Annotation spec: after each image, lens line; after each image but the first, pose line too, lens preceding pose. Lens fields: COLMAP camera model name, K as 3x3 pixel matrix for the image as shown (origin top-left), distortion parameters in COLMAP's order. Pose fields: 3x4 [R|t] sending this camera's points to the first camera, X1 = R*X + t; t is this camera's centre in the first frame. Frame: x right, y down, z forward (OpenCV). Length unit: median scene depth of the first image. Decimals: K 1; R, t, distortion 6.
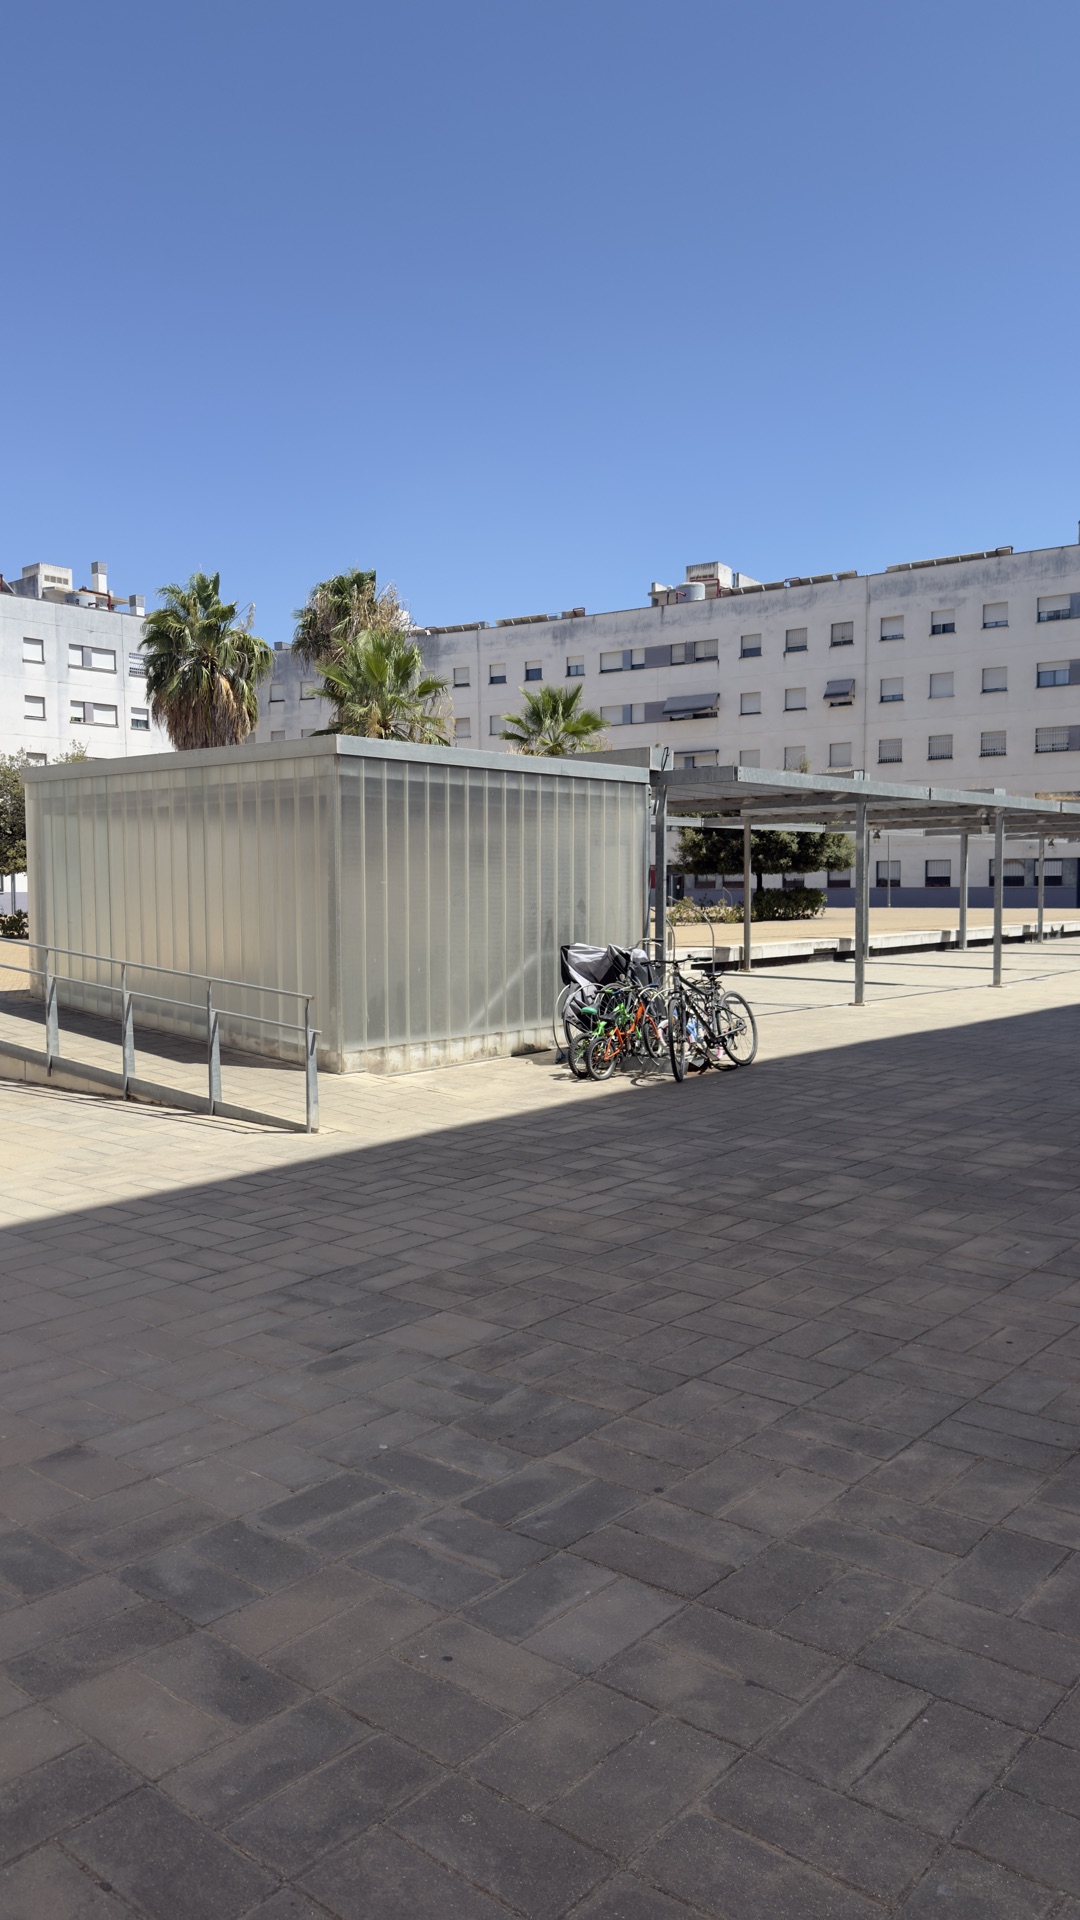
lens RADIAL K [[1349.7, 0, 540.8], [0, 1349.7, 964.0], [0, 0, 1]] dist [0.010549, -0.000884]
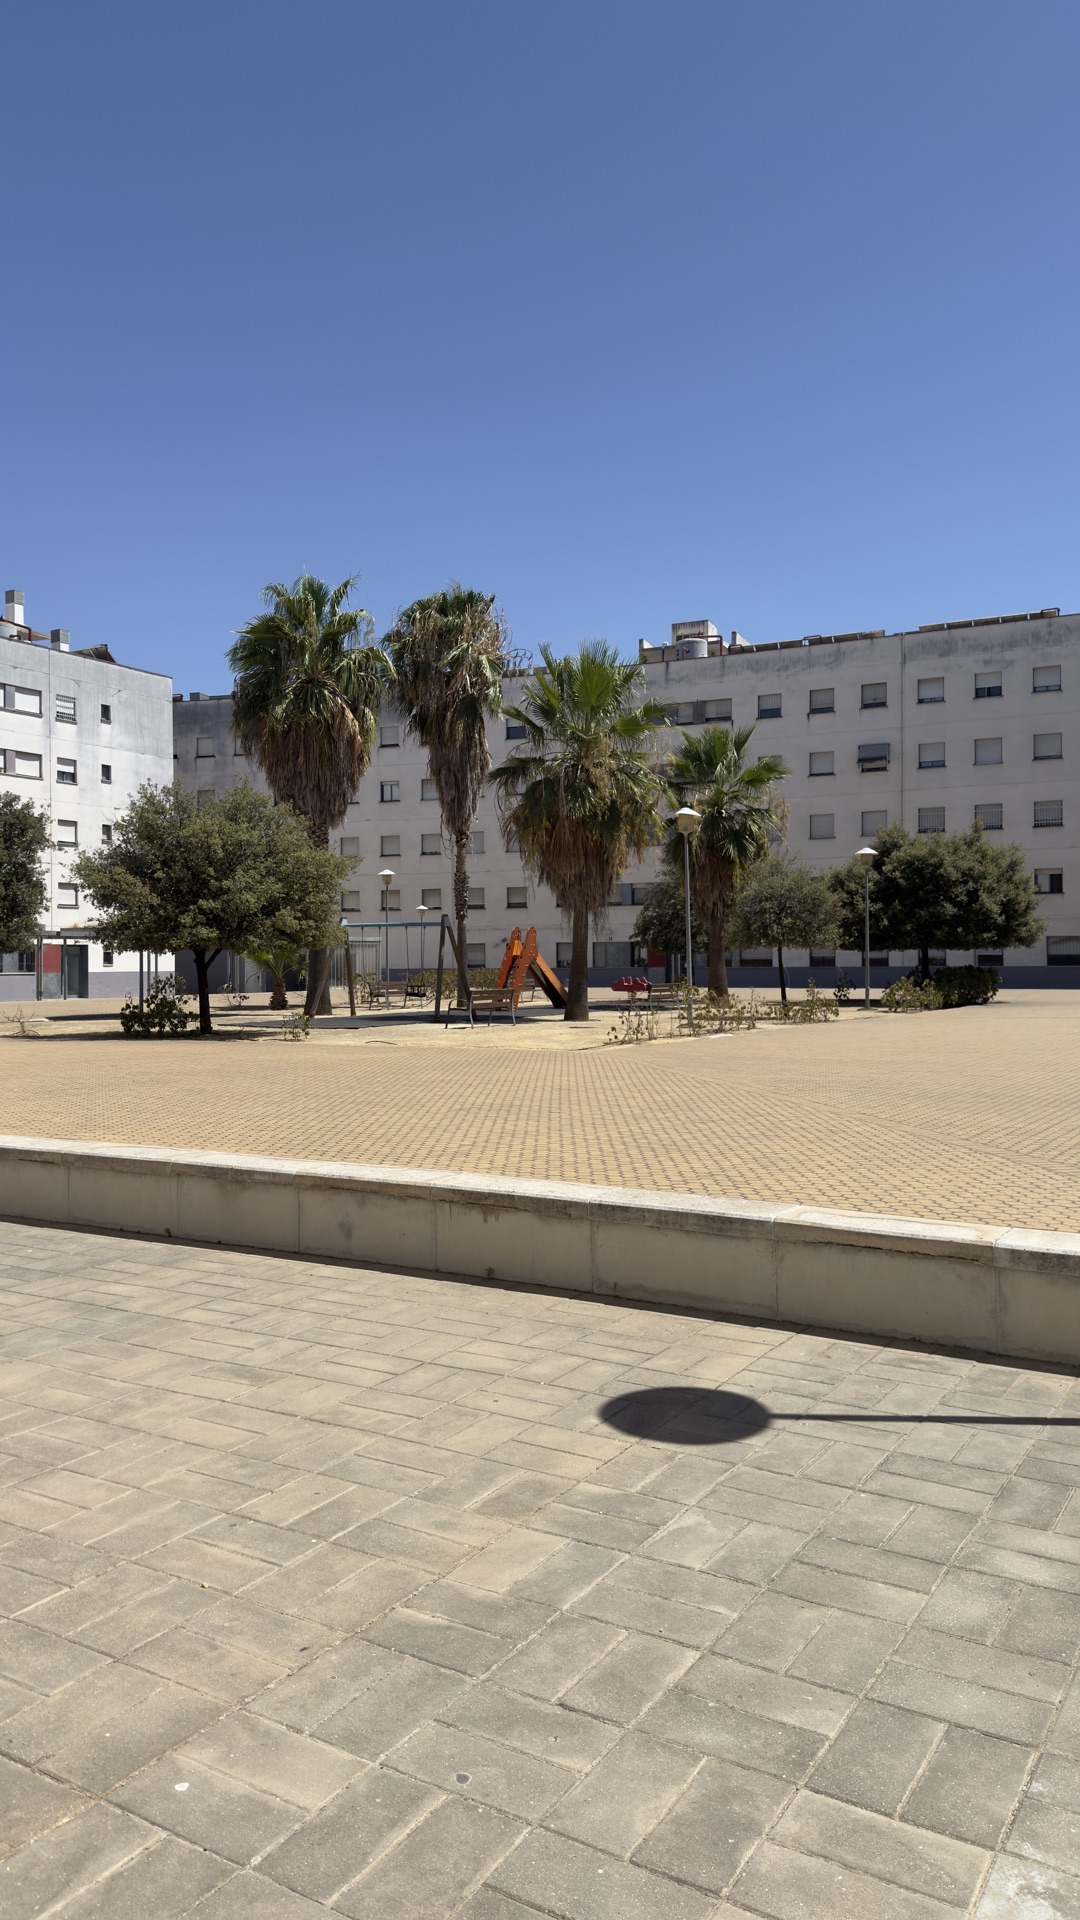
lens RADIAL K [[1349.7, 0, 539.4], [0, 1349.7, 959.7], [0, 0, 1]] dist [0.010549, -0.000884]
pose [[0.986346, -0.000810, 0.164686, -0.157446], [0.011152, 0.998021, -0.061882, -0.006300], [-0.164310, 0.062873, 0.984403, 0.126941]]
